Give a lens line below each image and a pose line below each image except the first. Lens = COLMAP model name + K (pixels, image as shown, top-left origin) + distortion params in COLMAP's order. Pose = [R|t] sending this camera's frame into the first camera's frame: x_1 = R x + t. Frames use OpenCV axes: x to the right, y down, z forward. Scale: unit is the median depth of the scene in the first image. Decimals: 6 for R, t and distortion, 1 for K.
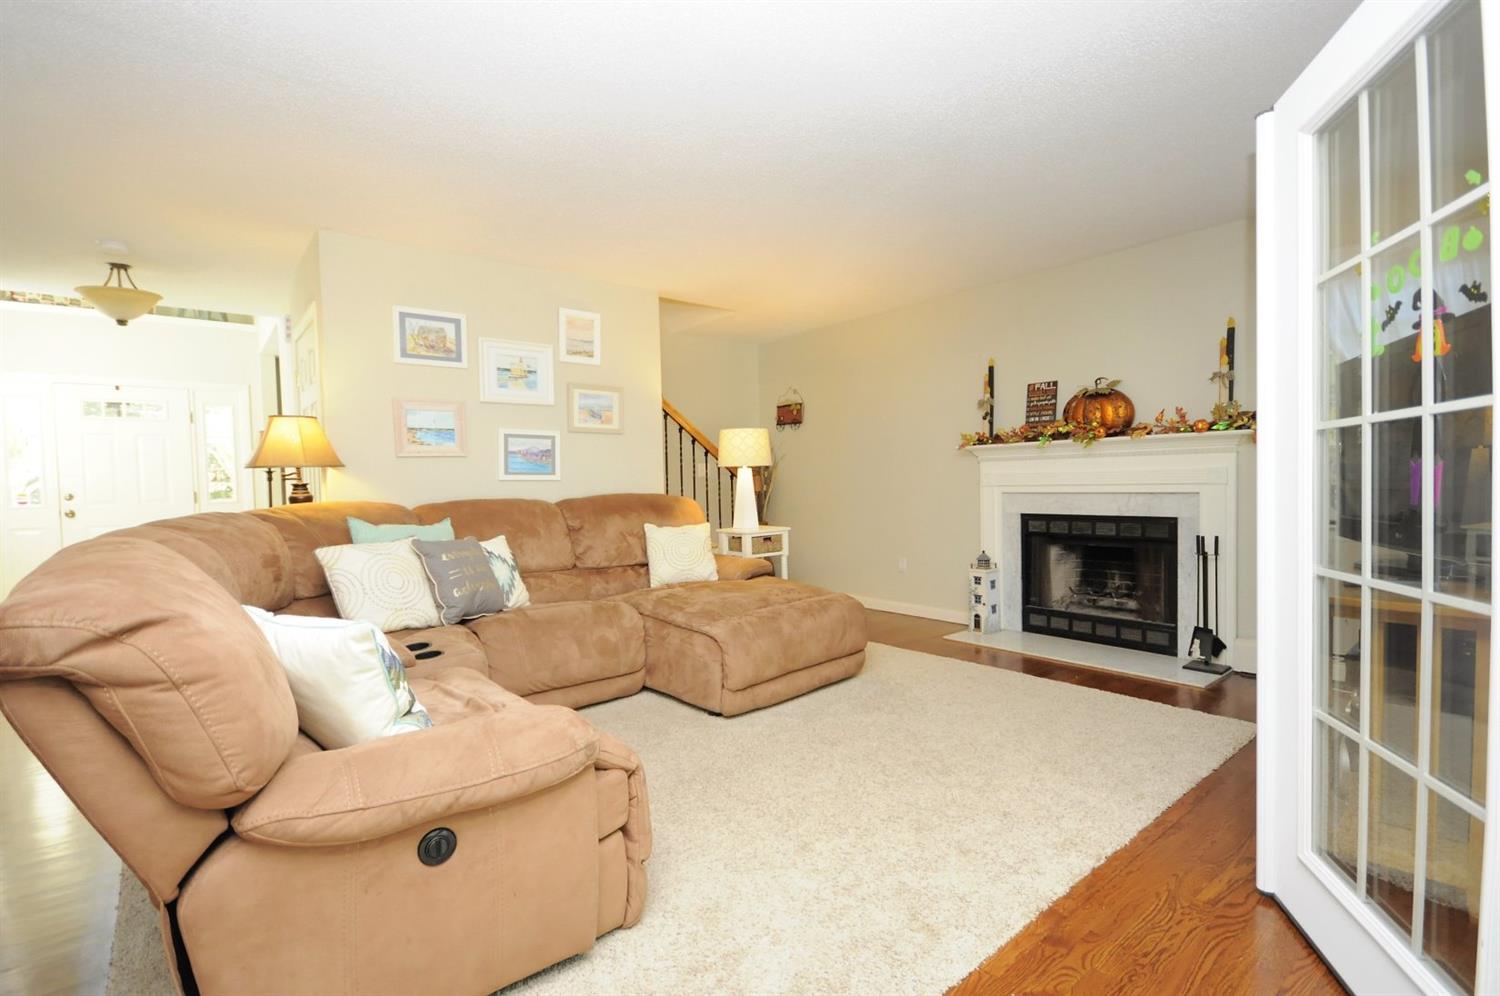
lens RADIAL K [[685.8, 0, 749.9], [0, 685.8, 504.4], [0, 0, 1]] dist [-0.002520, -0.000419]
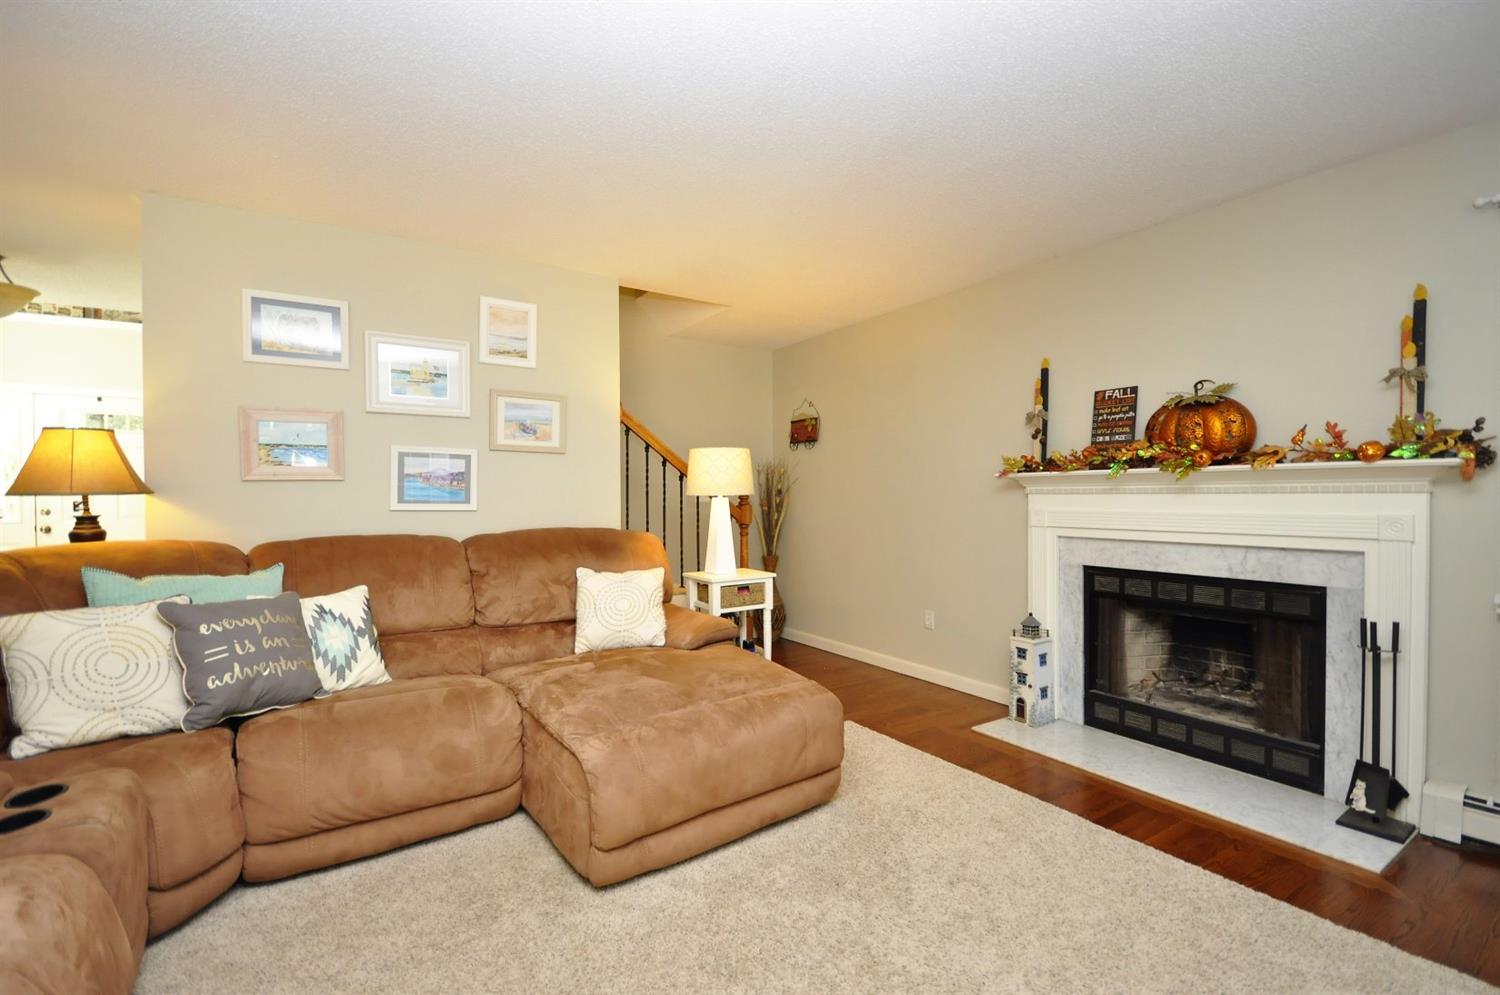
lens RADIAL K [[654.5, 0, 747.2], [0, 654.5, 502.6], [0, 0, 1]] dist [0.008423, -0.012119]
pose [[0.992903, 0.018584, -0.117466, 0.130402], [-0.021179, 0.999558, -0.020883, -0.035899], [0.117026, 0.023222, 0.992857, 0.283704]]
